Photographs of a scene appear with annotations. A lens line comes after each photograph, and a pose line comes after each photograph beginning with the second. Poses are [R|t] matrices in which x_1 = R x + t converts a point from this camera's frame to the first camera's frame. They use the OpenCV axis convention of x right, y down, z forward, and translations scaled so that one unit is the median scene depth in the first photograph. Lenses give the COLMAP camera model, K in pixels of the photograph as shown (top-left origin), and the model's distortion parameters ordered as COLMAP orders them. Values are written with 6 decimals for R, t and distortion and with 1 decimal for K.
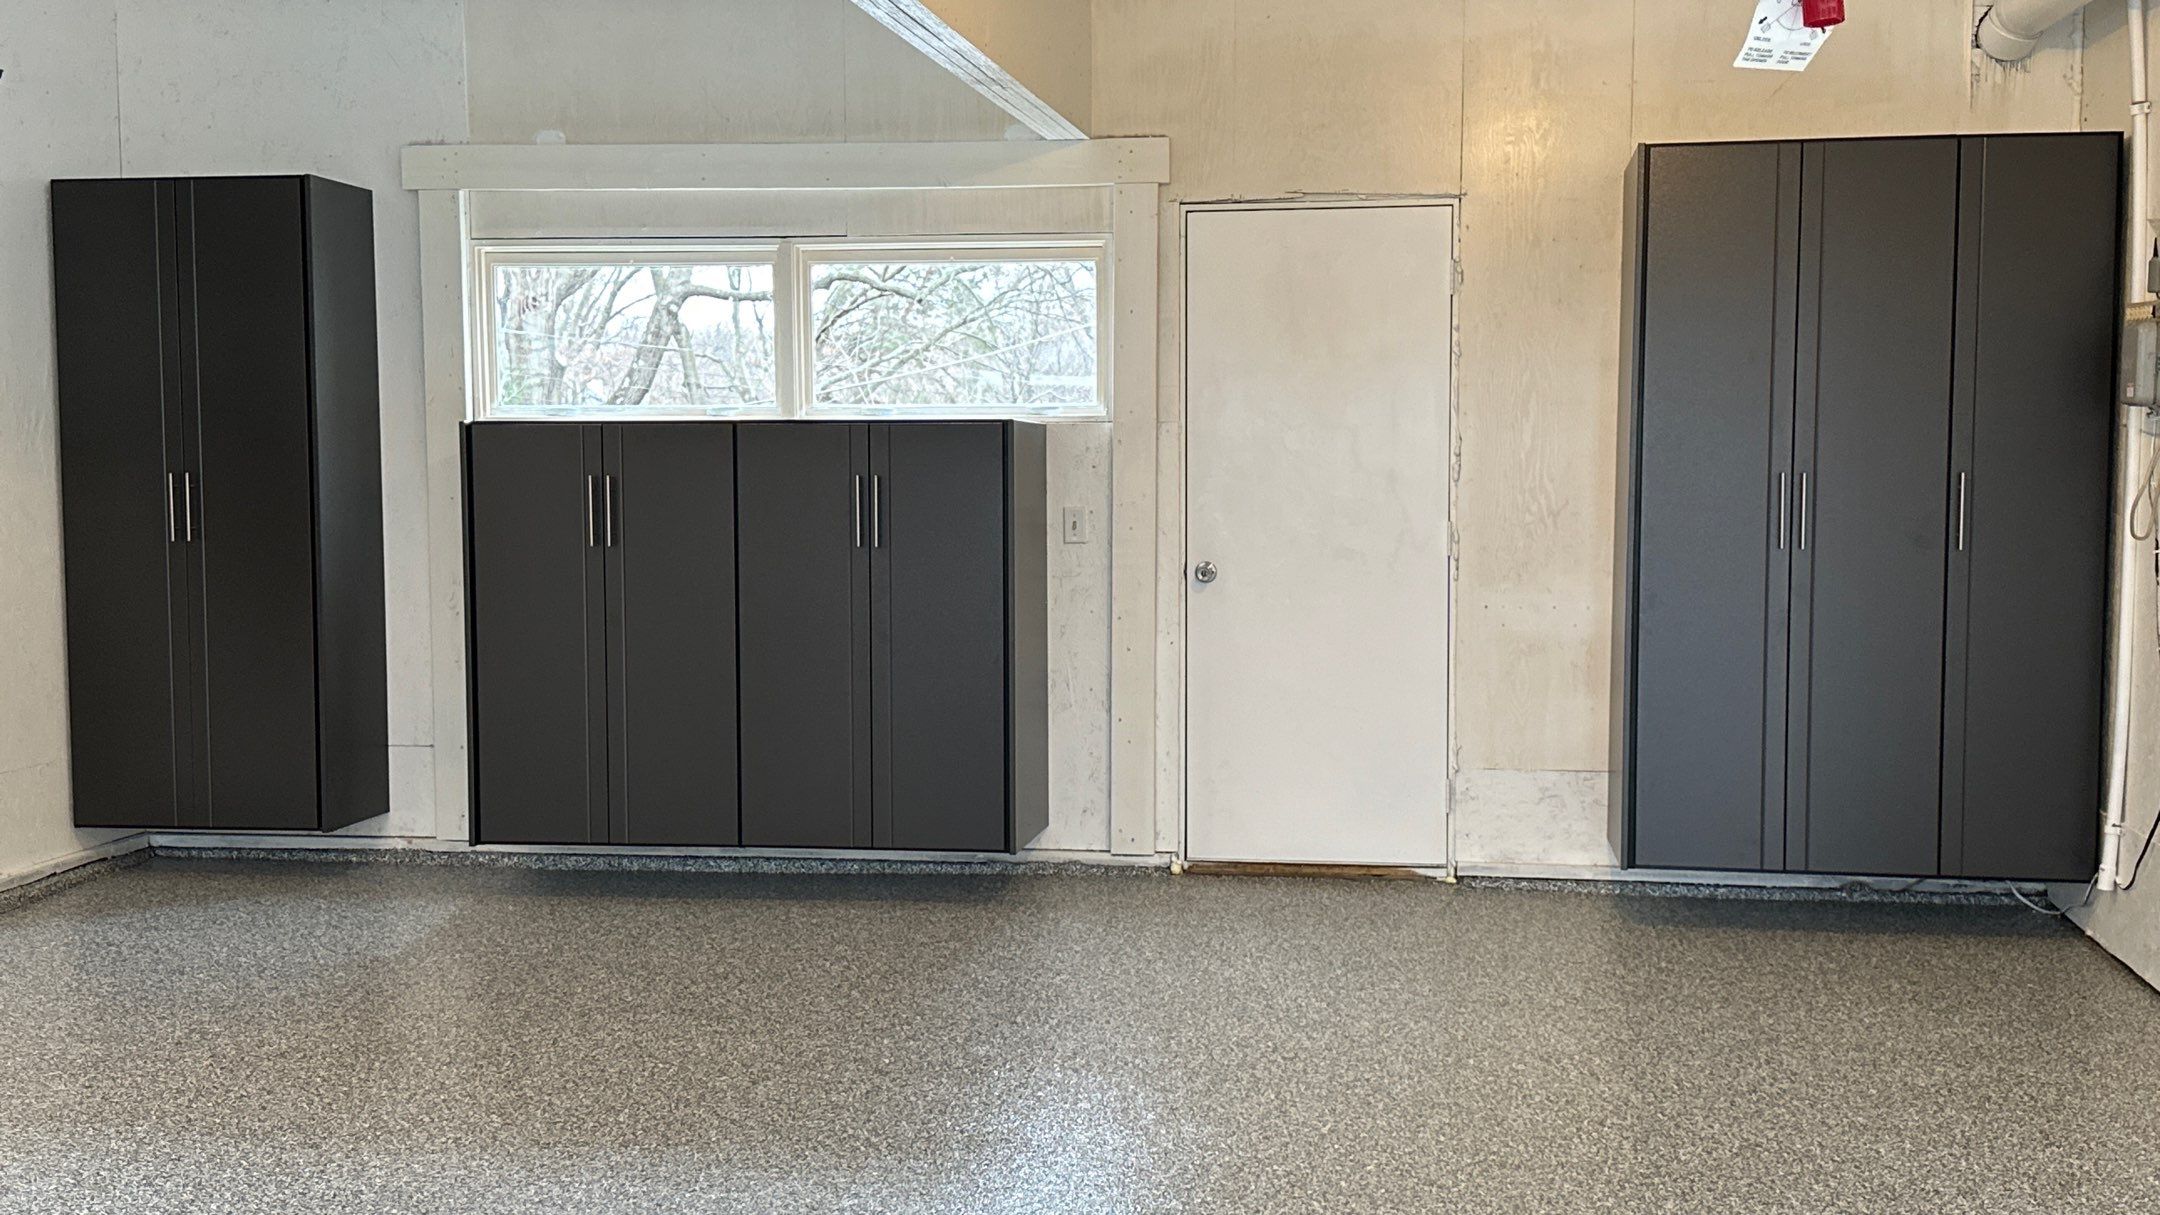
lens RADIAL K [[2336.4, 0, 1085.2], [0, 2336.4, 611.7], [0, 0, 1]] dist [0.180356, -0.372422]
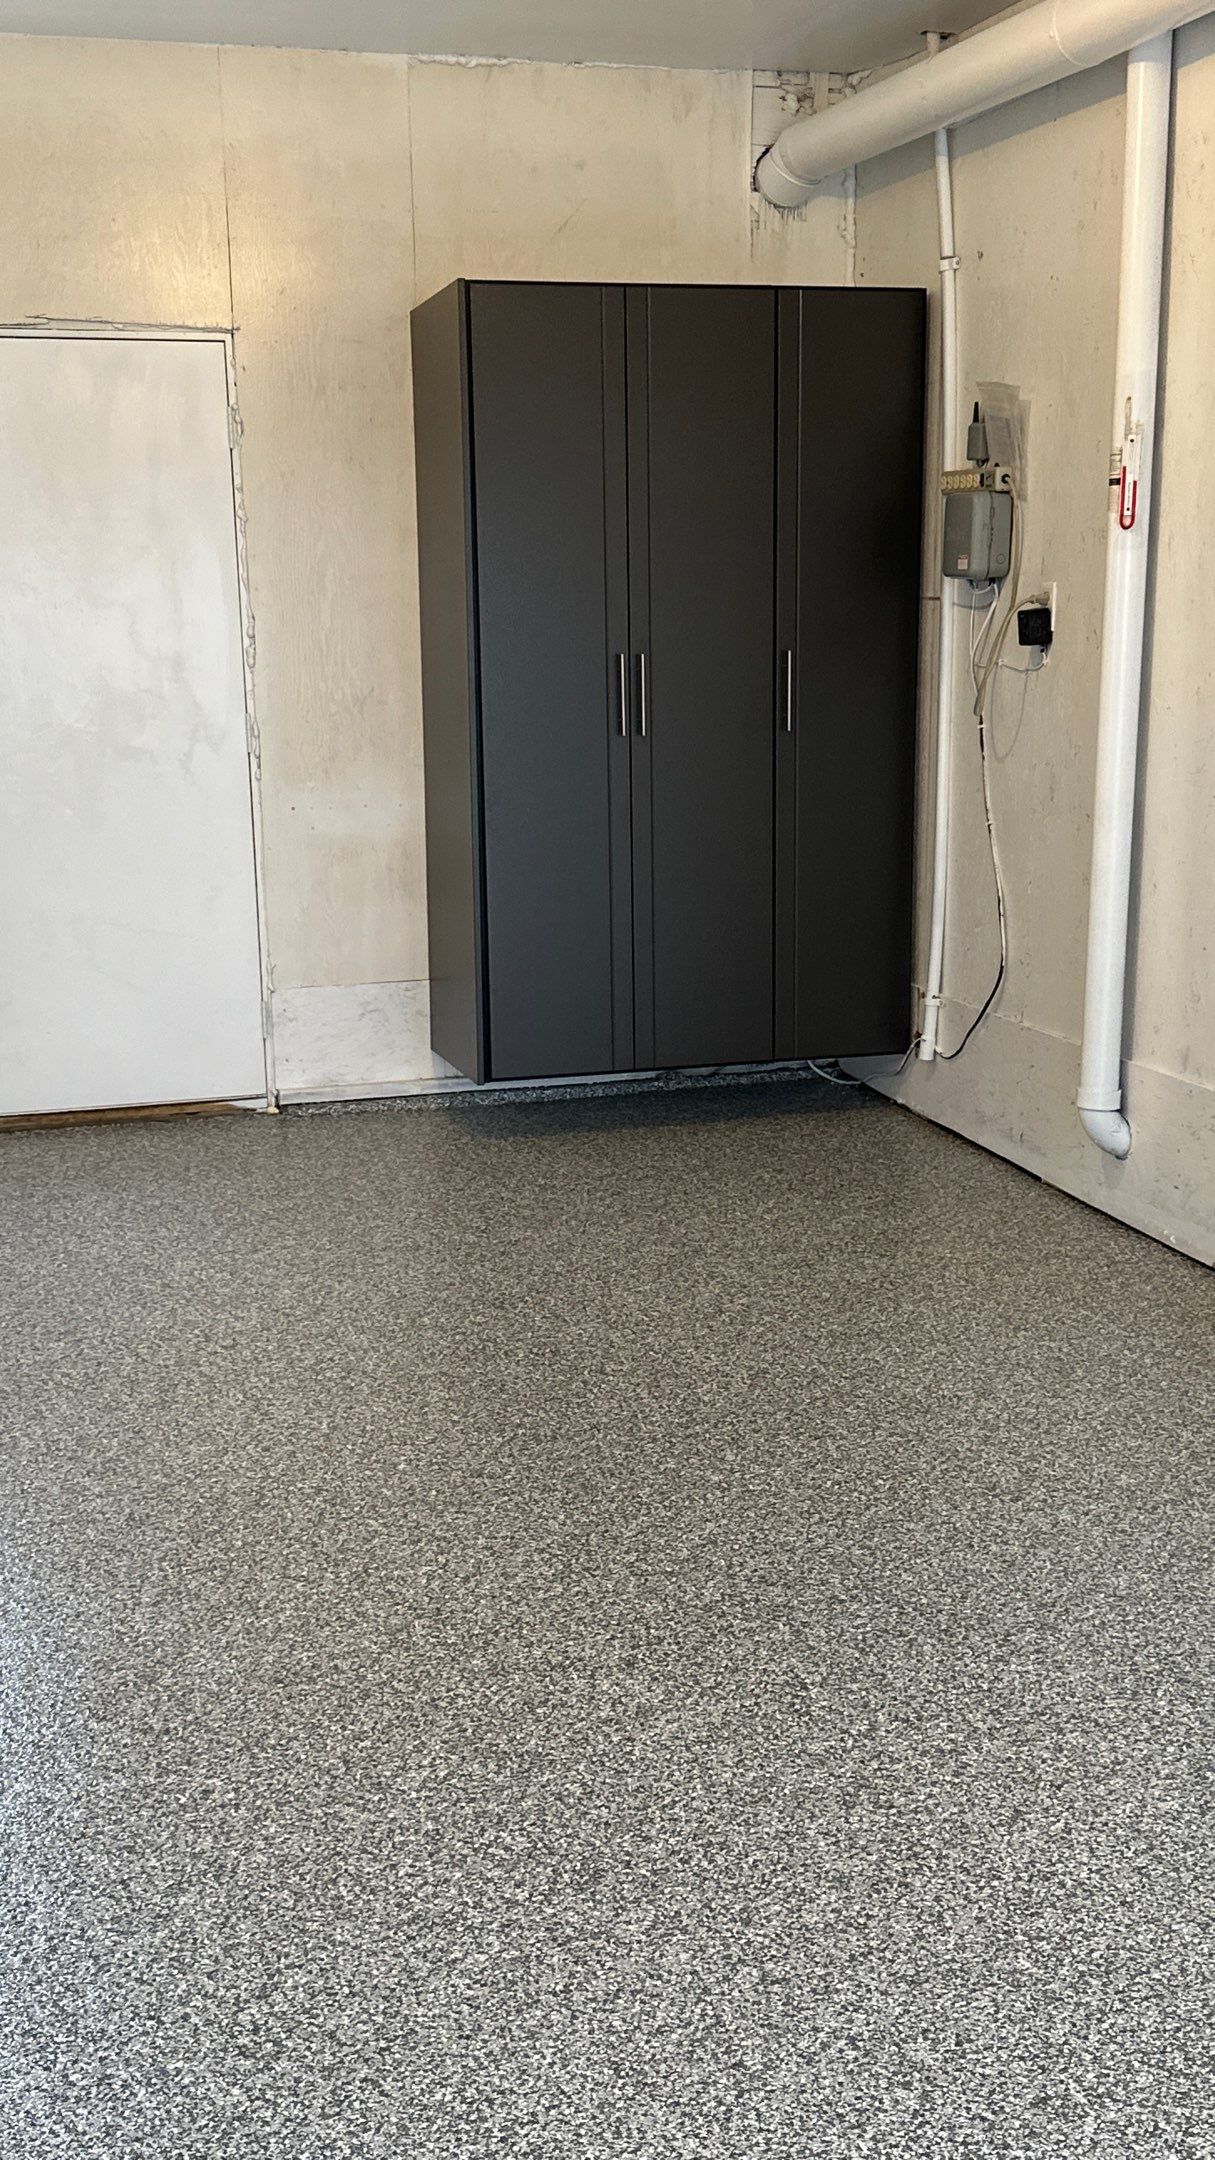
lens RADIAL K [[2336.4, 0, 586.1], [0, 2336.4, 1101.5], [0, 0, 1]] dist [0.180356, -0.372422]
pose [[0.908987, -0.099323, 0.404817, -0.103793], [0.043784, 0.988574, 0.144234, -0.016040], [-0.414518, -0.113382, 0.902950, 0.122123]]
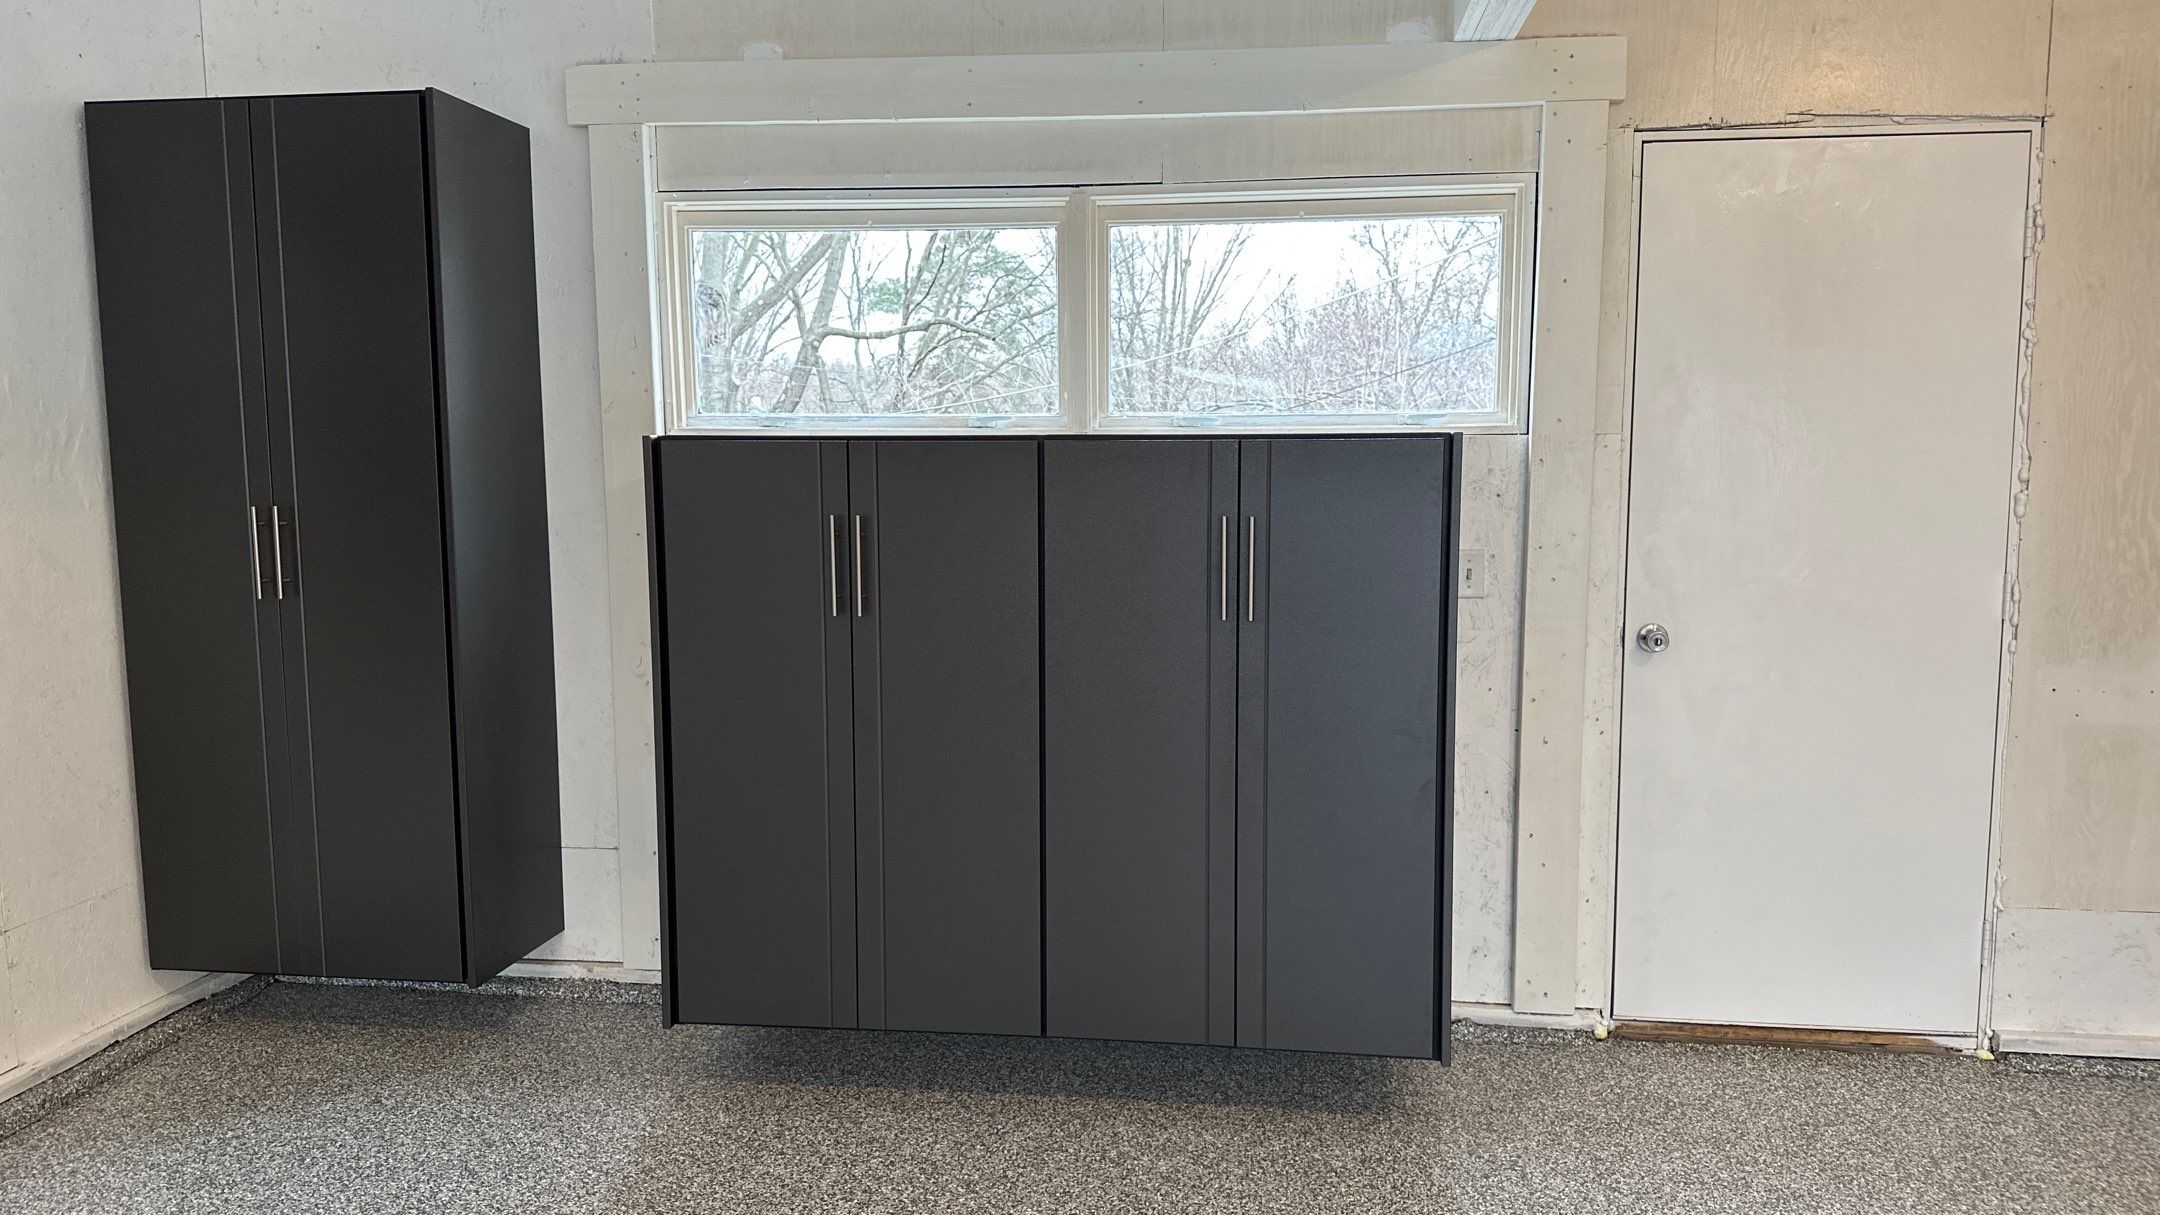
lens RADIAL K [[1519.6, 0, 1090.0], [0, 1519.6, 623.7], [0, 0, 1]] dist [0.030803, -0.038592]
pose [[0.999924, 0.000083, 0.012366, -0.133439], [-0.000682, 0.998826, 0.048447, -0.045185], [-0.012348, -0.048452, 0.998749, 0.527931]]
